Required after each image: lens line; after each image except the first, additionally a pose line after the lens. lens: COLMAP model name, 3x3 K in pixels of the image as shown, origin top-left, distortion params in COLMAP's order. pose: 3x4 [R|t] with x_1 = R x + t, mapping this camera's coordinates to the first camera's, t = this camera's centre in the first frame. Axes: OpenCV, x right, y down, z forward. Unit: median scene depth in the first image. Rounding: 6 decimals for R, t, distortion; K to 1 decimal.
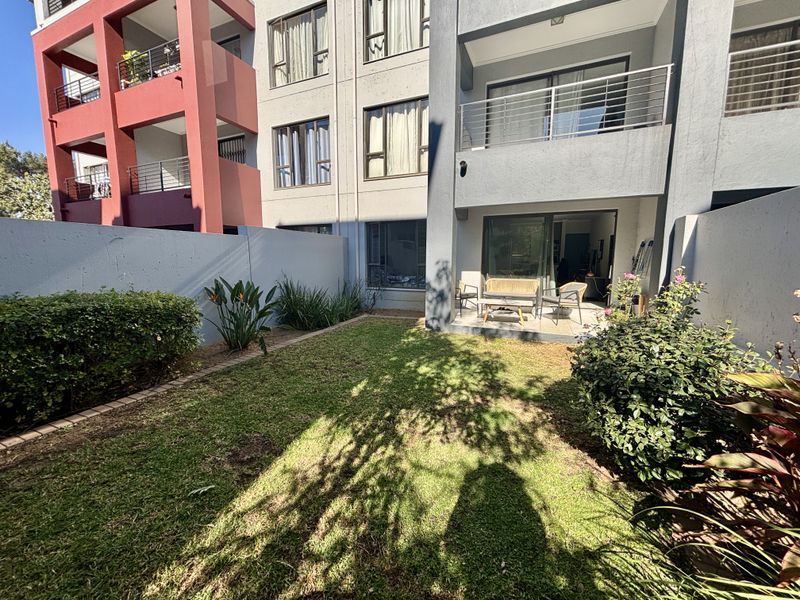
lens RADIAL K [[323.3, 0, 398.8], [0, 323.3, 300.6], [0, 0, 1]] dist [0.015630, -0.000423]
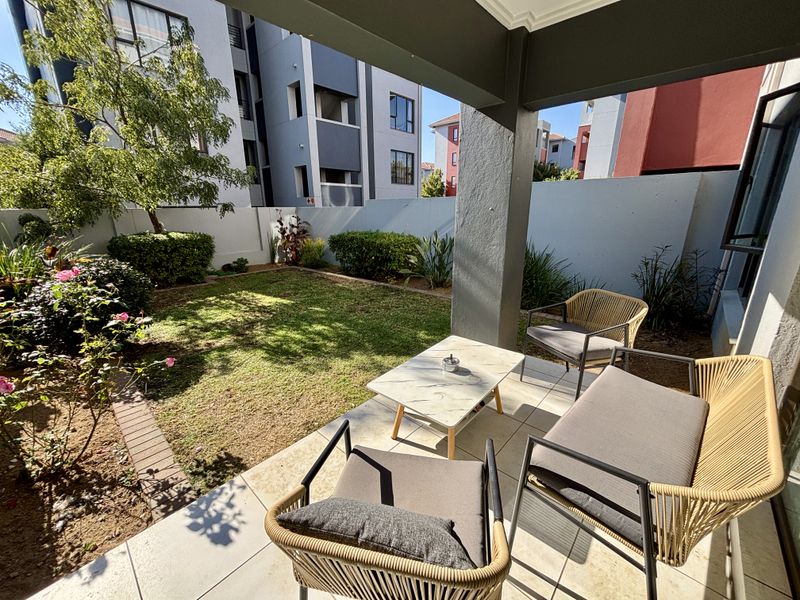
lens RADIAL K [[323.3, 0, 401.3], [0, 323.3, 296.7], [0, 0, 1]] dist [0.015630, -0.000423]
pose [[-0.330648, 0.262815, -0.906422, 1.271096], [-0.104306, 0.944382, 0.311870, -0.341856], [0.937972, 0.197664, -0.284845, 2.065407]]
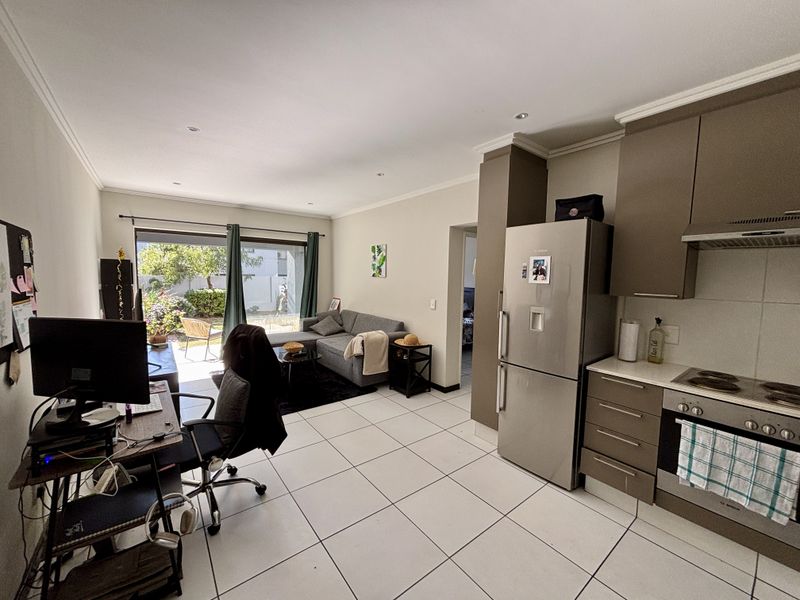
lens RADIAL K [[323.3, 0, 399.6], [0, 323.3, 300.4], [0, 0, 1]] dist [0.015630, -0.000423]
pose [[-0.480326, 0.061282, -0.874947, 1.880898], [-0.124575, 0.982676, 0.137216, -0.527709], [0.868198, 0.174905, -0.464371, 3.282449]]
